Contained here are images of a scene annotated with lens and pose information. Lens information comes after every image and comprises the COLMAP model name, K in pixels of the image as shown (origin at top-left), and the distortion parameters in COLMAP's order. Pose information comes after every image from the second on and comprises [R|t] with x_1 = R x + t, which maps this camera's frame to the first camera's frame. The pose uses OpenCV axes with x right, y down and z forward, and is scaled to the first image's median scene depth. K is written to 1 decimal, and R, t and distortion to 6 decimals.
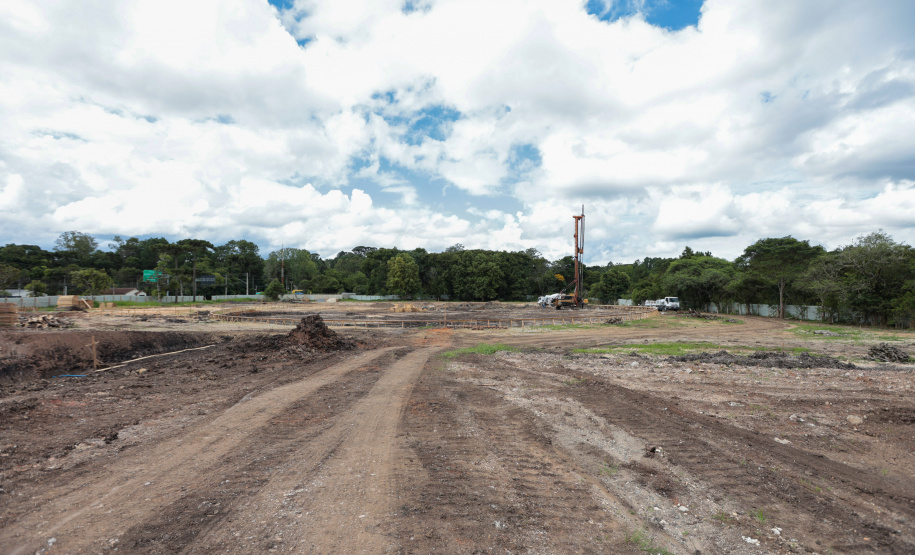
lens RADIAL K [[425.1, 0, 457.5], [0, 425.1, 277.5], [0, 0, 1]] dist [0.000946, 0.000120]
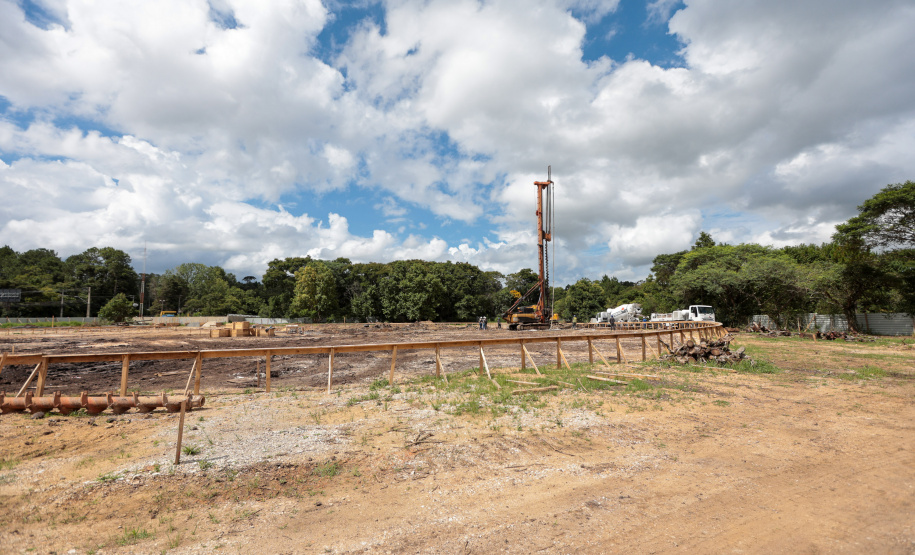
lens RADIAL K [[425.1, 0, 457.5], [0, 425.1, 277.5], [0, 0, 1]] dist [0.000946, 0.000120]
pose [[0.995417, 0.001950, 0.095604, 0.060943], [0.004300, 0.997868, -0.065116, 0.024320], [-0.095528, 0.065228, 0.993287, 0.244634]]
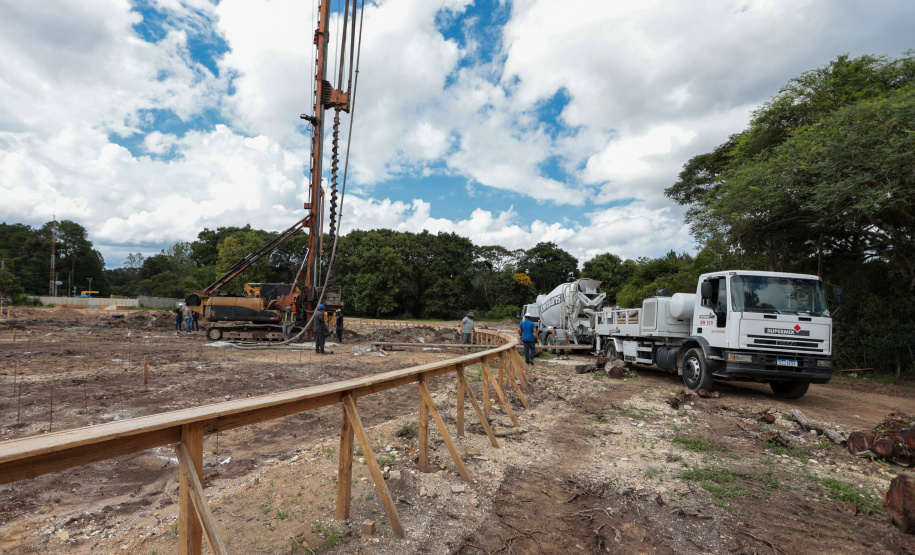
lens RADIAL K [[456.6, 0, 415.0], [0, 456.6, 308.3], [0, 0, 1]] dist [0.001885, 0.000209]
pose [[0.986844, 0.025384, -0.159673, 0.235952], [-0.021452, 0.999424, 0.026301, 0.030209], [0.160249, -0.022530, 0.986820, 0.471224]]
